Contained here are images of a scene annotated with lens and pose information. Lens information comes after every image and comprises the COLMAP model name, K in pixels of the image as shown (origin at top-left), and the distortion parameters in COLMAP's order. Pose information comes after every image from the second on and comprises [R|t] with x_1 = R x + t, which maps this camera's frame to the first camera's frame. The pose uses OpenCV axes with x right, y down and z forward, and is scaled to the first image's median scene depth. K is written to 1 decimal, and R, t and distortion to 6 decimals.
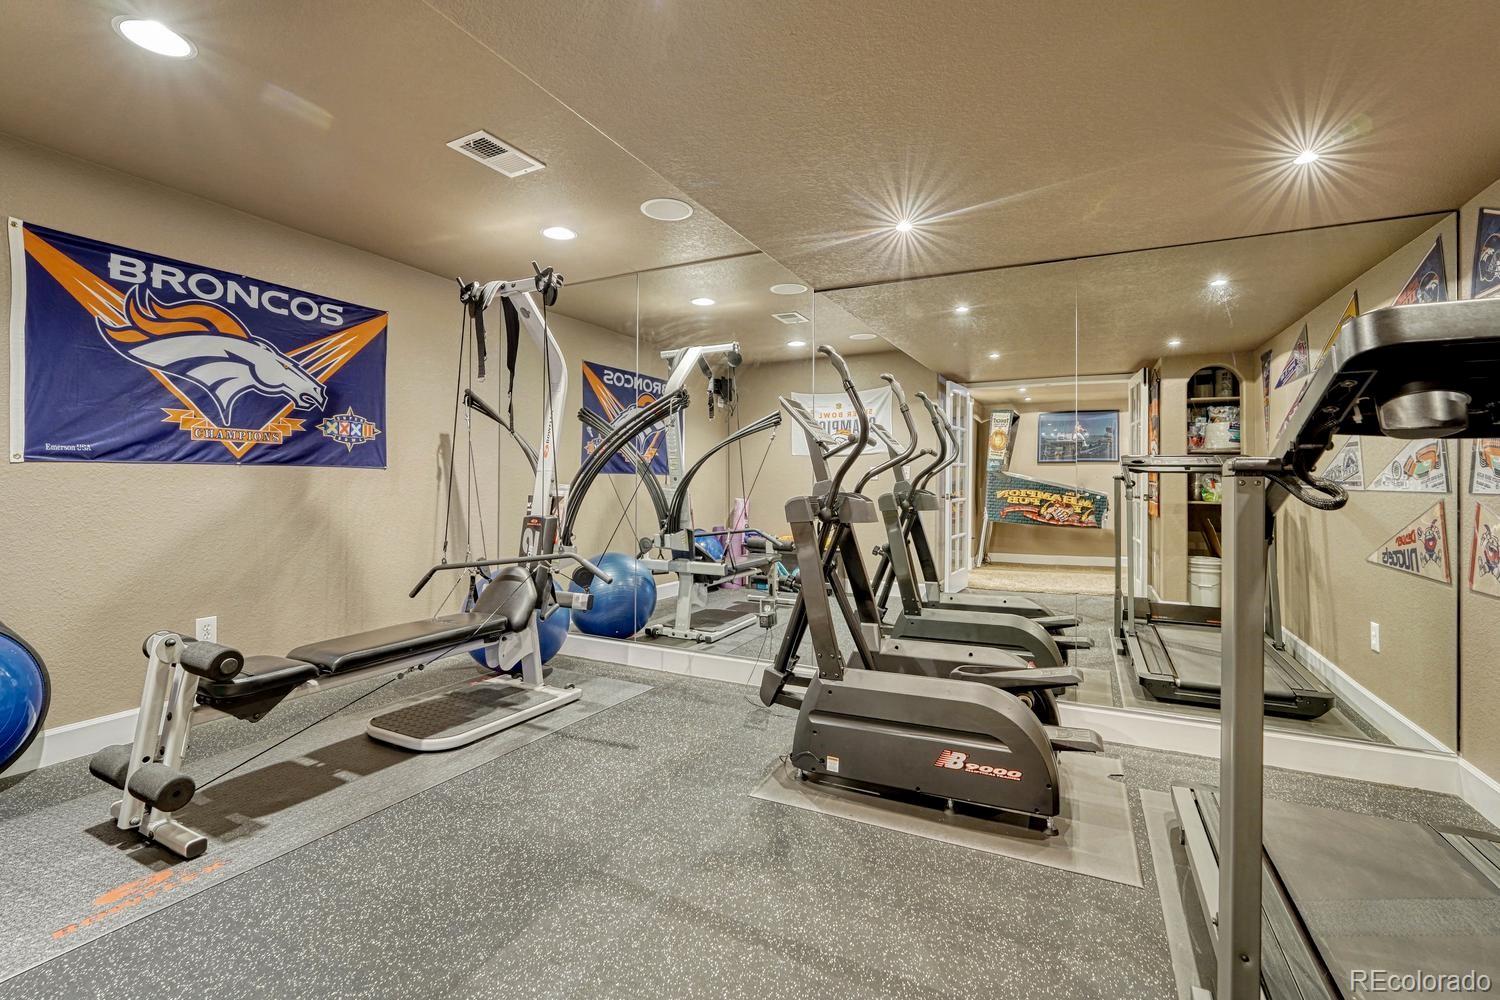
lens RADIAL K [[669.4, 0, 755.8], [0, 669.4, 479.3], [0, 0, 1]] dist [0.022603, 0.000092]
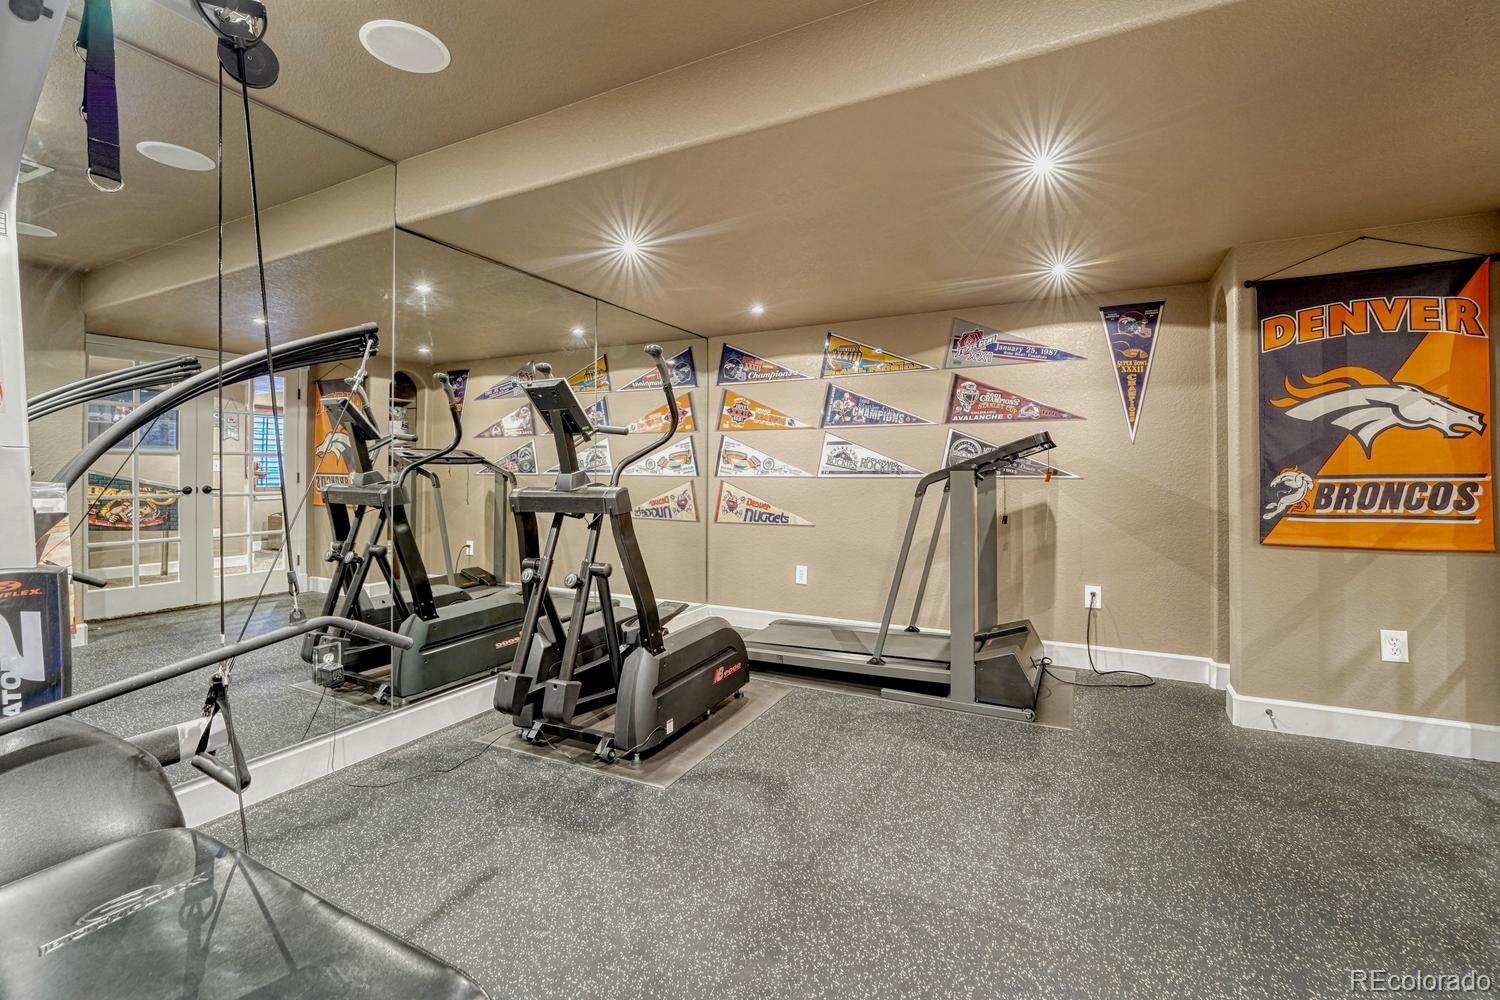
lens RADIAL K [[627.8, 0, 753.1], [0, 627.8, 493.7], [0, 0, 1]] dist [-0.009221, 0.000121]
pose [[0.026489, -0.033337, 0.999093, -0.833990], [0.000328, 0.999444, 0.033340, 0.009858], [-0.999649, -0.000555, 0.026485, 0.784481]]
